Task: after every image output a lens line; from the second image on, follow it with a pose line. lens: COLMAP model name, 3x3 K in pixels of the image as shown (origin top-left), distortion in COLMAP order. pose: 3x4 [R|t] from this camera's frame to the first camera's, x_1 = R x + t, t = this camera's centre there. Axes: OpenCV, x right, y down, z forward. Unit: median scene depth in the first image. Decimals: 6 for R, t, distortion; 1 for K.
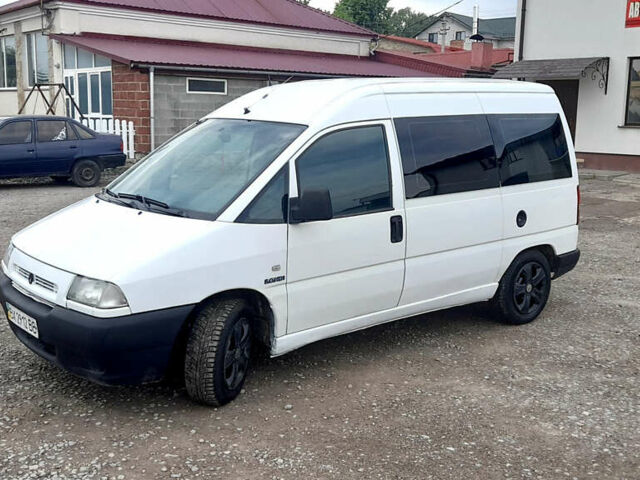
lens RADIAL K [[781.1, 0, 316.2], [0, 781.1, 238.4], [0, 0, 1]] dist [0.035570, 0.000000]
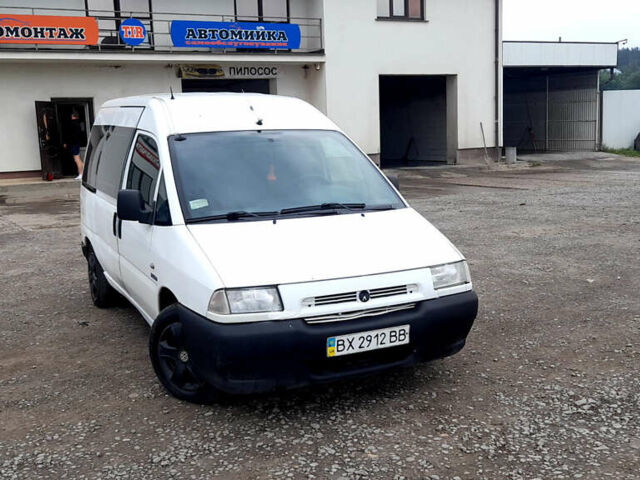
lens RADIAL K [[781.1, 0, 332.1], [0, 781.1, 237.5], [0, 0, 1]] dist [0.035570, 0.000000]
pose [[0.217483, -0.164147, 0.962163, -1.136409], [0.195043, 0.973185, 0.121941, -0.126550], [-0.956378, 0.161142, 0.243667, 0.707232]]
